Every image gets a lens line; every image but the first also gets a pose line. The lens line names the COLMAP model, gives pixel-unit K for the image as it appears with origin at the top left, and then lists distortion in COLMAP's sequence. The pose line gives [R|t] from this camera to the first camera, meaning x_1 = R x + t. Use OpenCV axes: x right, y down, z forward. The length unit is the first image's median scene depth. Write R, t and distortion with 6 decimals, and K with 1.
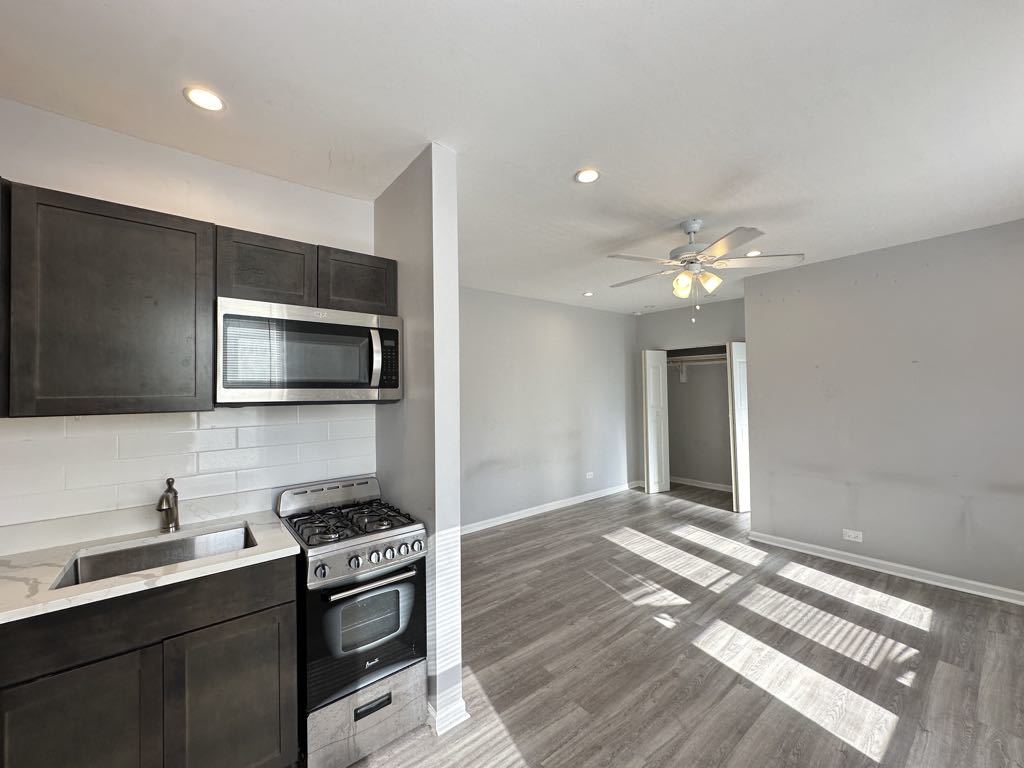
lens RADIAL K [[409.3, 0, 512.0], [0, 409.3, 384.0], [0, 0, 1]] dist [-0.000502, -0.000235]
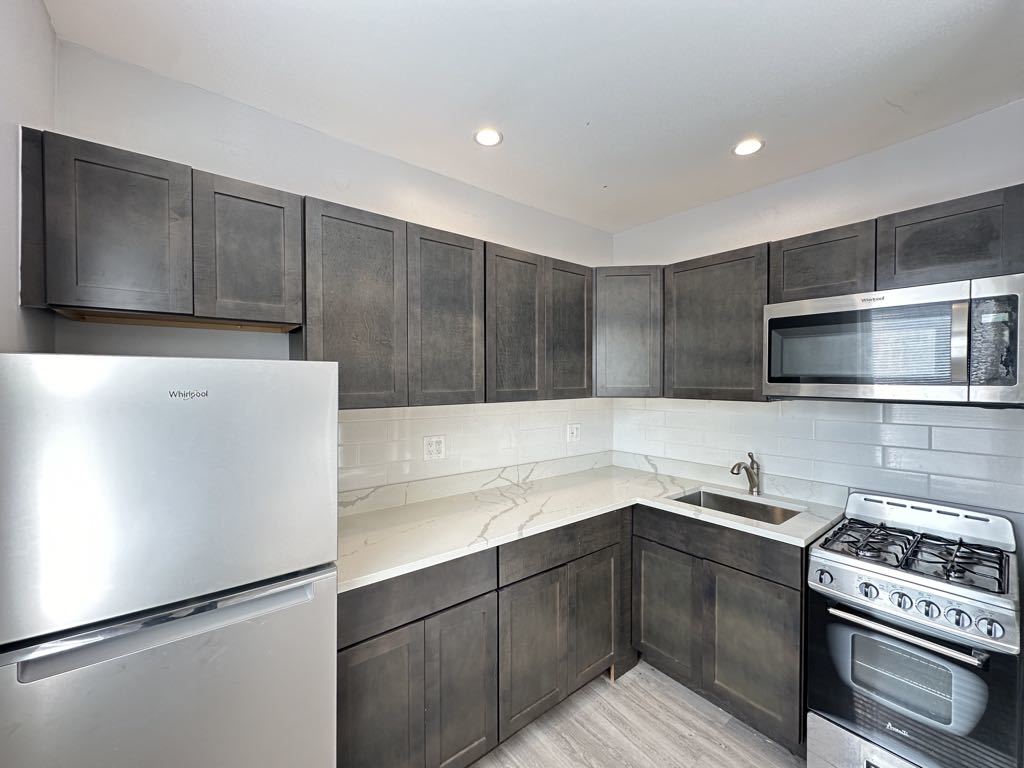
lens RADIAL K [[407.9, 0, 512.0], [0, 407.9, 384.0], [0, 0, 1]] dist [-0.002509, 0.000068]
pose [[0.000292, 0.017915, -0.999839, 0.325726], [0.009824, 0.999791, 0.017917, -0.010492], [0.999952, -0.009827, 0.000116, 0.191057]]
